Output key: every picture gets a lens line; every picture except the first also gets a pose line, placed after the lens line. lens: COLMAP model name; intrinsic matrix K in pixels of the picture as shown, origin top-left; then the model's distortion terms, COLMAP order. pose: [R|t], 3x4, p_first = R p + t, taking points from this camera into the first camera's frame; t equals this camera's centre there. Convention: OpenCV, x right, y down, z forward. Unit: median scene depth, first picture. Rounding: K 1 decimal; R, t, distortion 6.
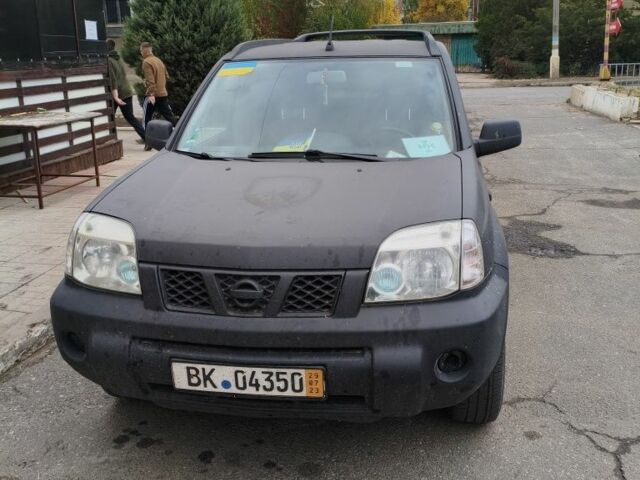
lens RADIAL K [[677.0, 0, 320.0], [0, 677.0, 240.0], [0, 0, 1]] dist [0.131542, -0.387534]
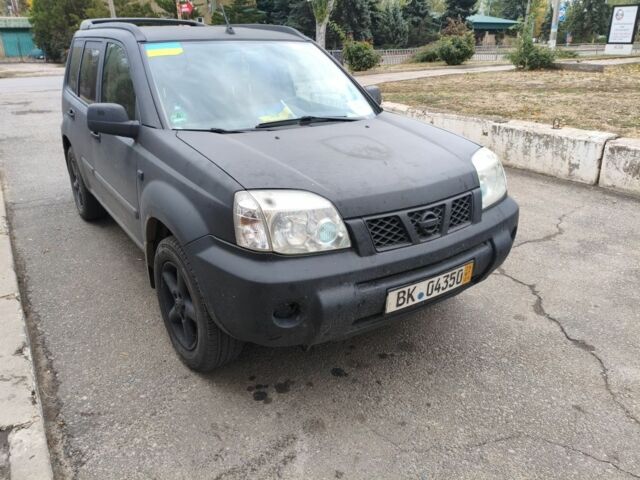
lens RADIAL K [[518.5, 0, 320.0], [0, 518.5, 240.0], [0, 0, 1]] dist [0.003447, -0.040087]
pose [[0.696460, -0.239133, 0.676579, -0.892862], [0.177900, 0.970946, 0.160049, -0.080934], [-0.695194, 0.008896, 0.718767, 0.414368]]
